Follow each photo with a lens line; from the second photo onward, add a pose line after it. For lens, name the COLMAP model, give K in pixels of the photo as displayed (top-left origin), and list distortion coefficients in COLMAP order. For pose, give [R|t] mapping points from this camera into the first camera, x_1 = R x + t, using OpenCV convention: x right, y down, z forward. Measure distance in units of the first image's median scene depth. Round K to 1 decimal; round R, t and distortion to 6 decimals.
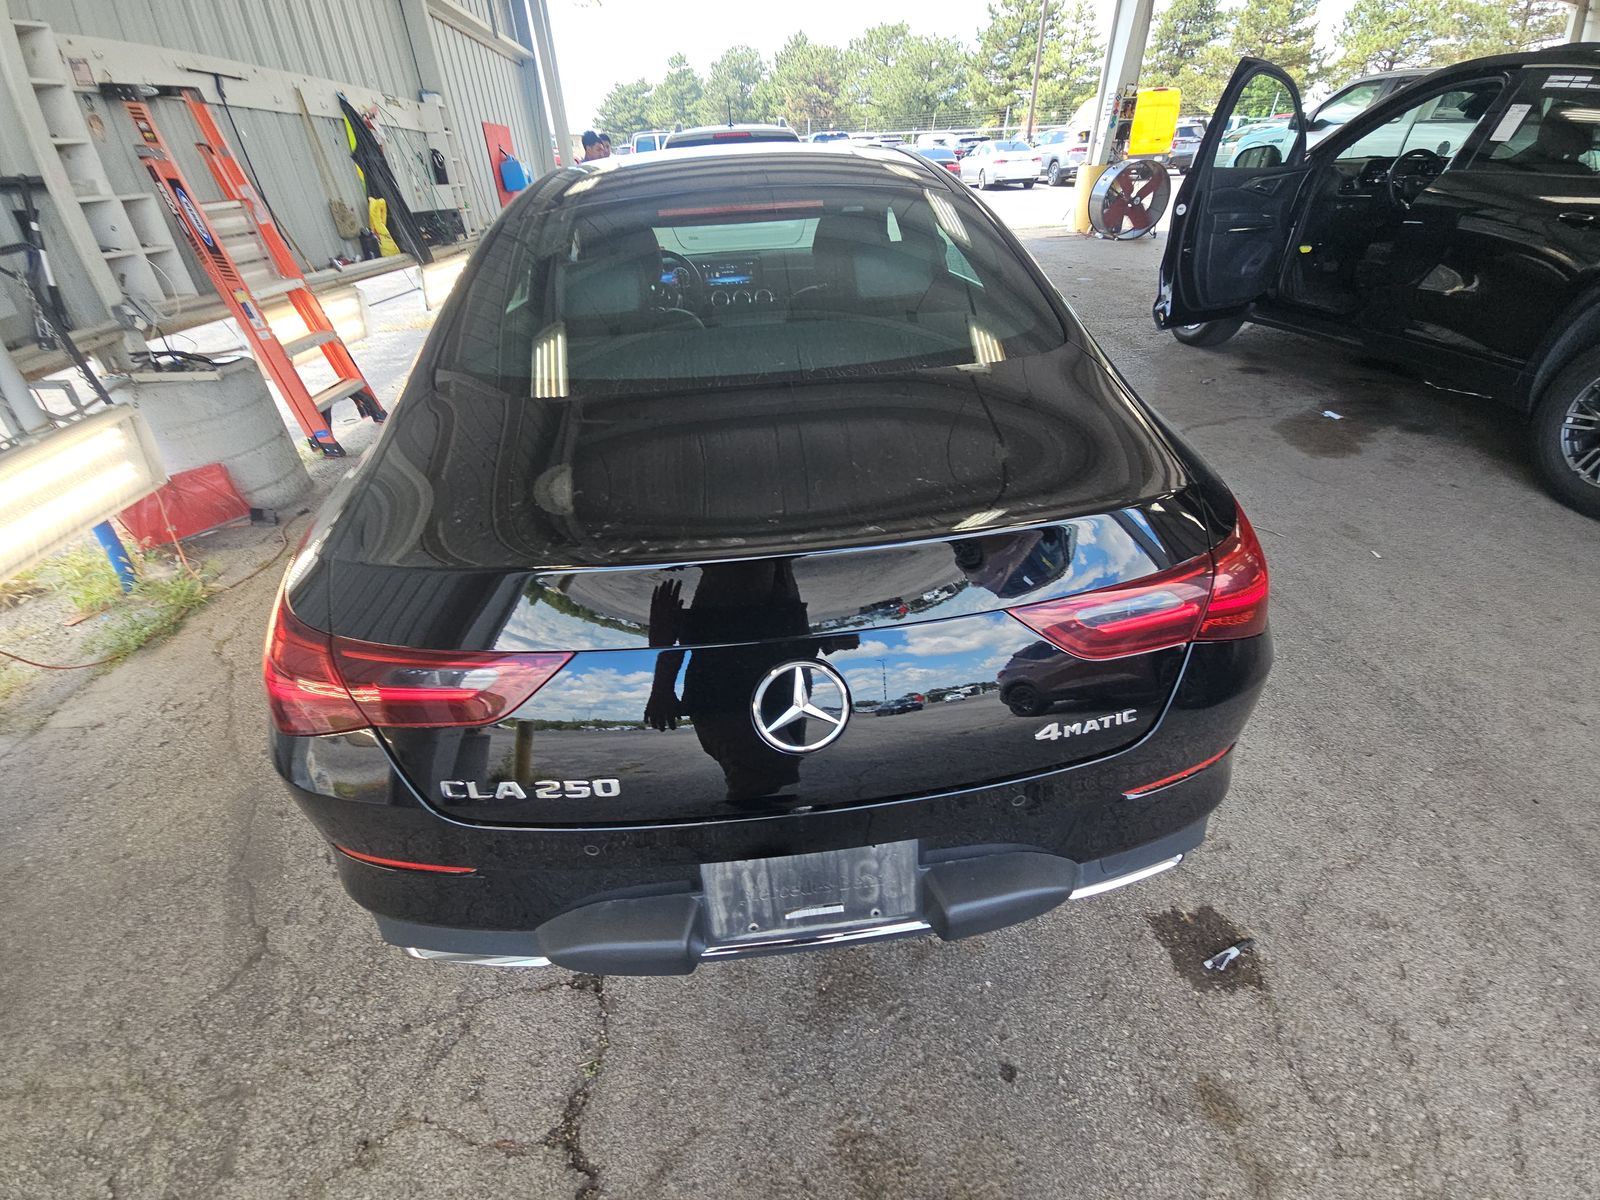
lens RADIAL K [[656.9, 0, 786.3], [0, 656.9, 601.5], [0, 0, 1]] dist [0.007076, -0.006399]
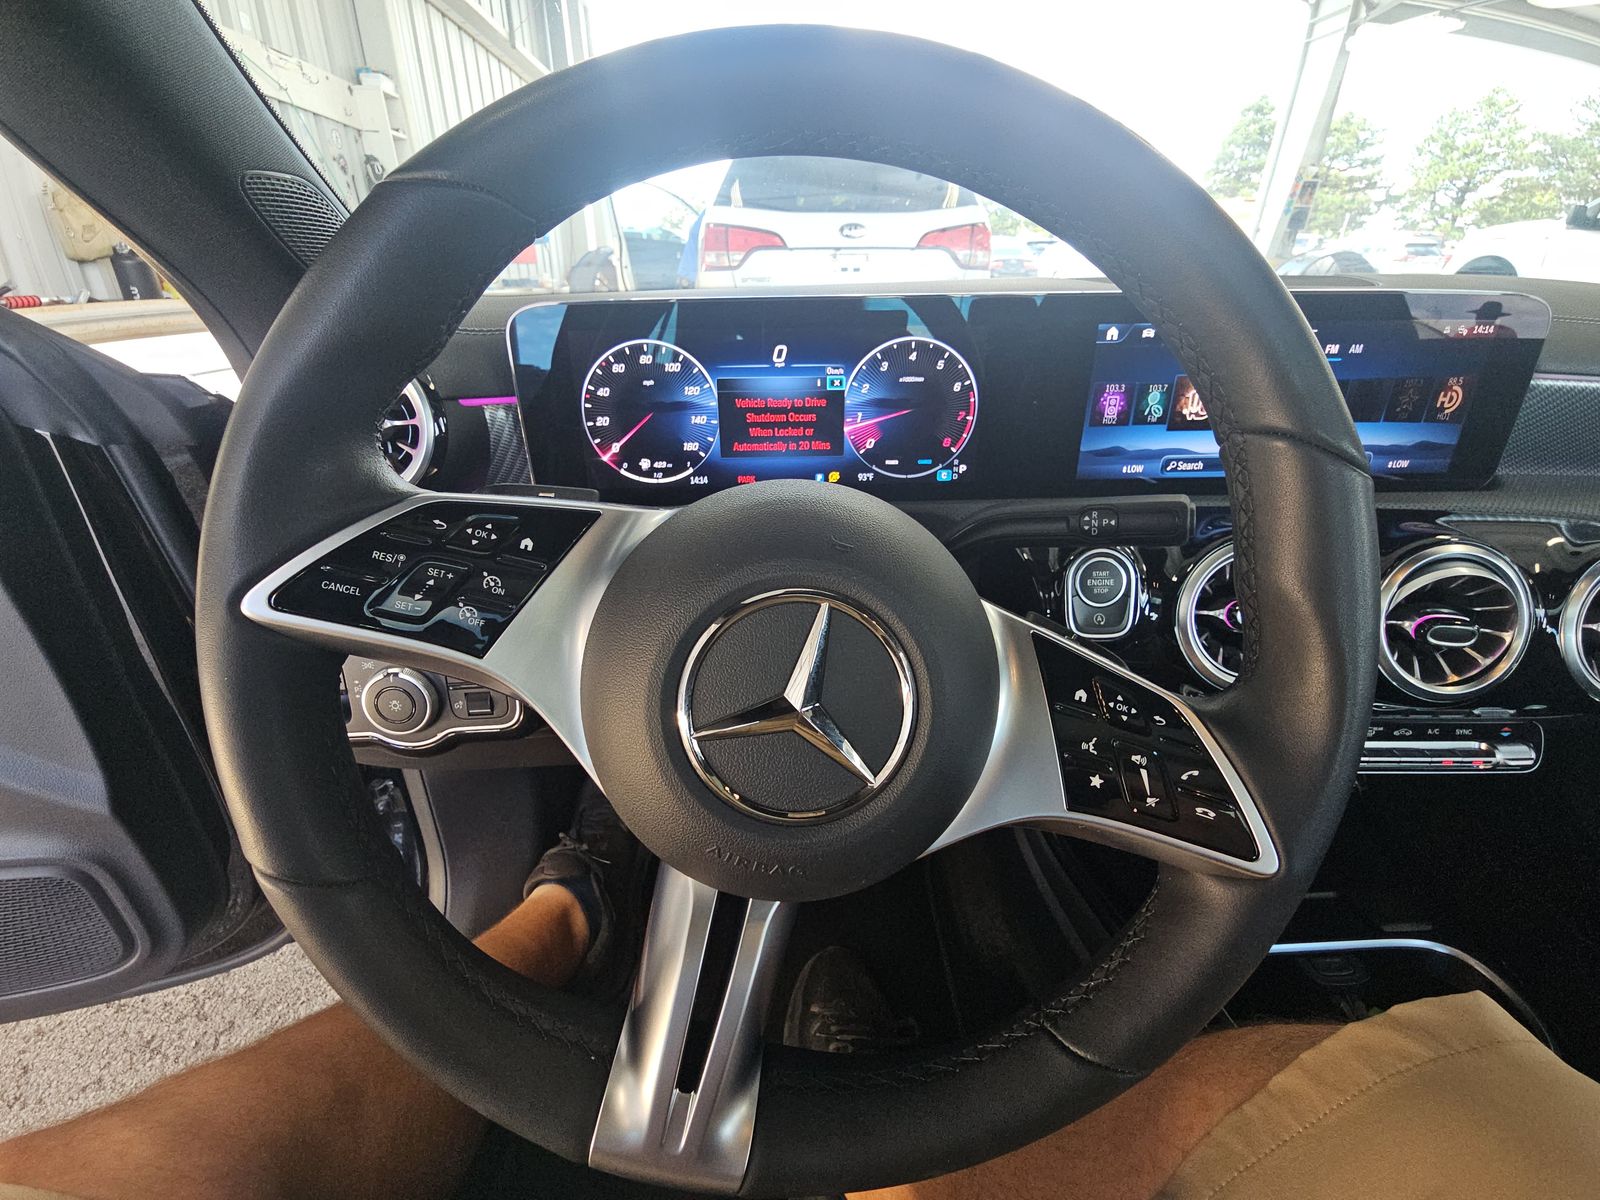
lens RADIAL K [[656.9, 0, 788.2], [0, 656.9, 601.9], [0, 0, 1]] dist [0.007076, -0.006399]
pose [[0.997586, 0.062650, -0.029953, -0.051270], [-0.065687, 0.991268, -0.114336, -0.126041], [0.022529, 0.116027, 0.992991, 0.252349]]
